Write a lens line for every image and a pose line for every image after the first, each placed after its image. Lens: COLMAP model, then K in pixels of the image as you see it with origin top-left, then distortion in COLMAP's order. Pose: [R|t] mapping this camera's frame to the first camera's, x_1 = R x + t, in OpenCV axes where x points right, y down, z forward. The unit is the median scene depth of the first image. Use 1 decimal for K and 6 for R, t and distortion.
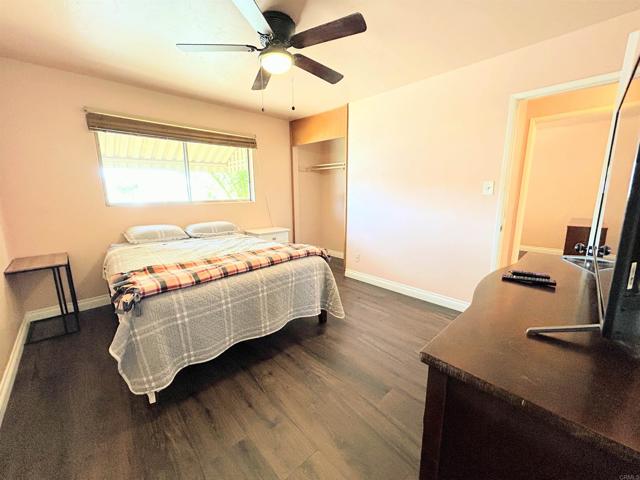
lens RADIAL K [[254.9, 0, 320.2], [0, 254.9, 236.7], [0, 0, 1]] dist [-0.000472, -0.000268]
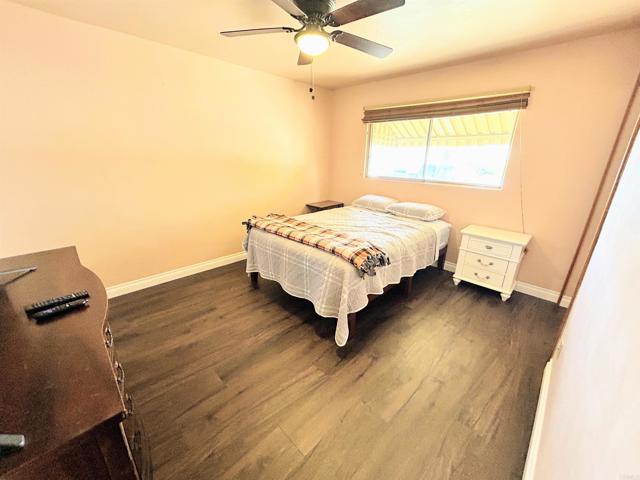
lens RADIAL K [[254.9, 0, 321.7], [0, 254.9, 242.3], [0, 0, 1]] dist [-0.000472, -0.000268]
pose [[0.037256, 0.325858, -0.944685, 0.820878], [-0.197897, 0.929024, 0.312651, -0.243136], [0.979515, 0.175302, 0.099098, 0.907675]]
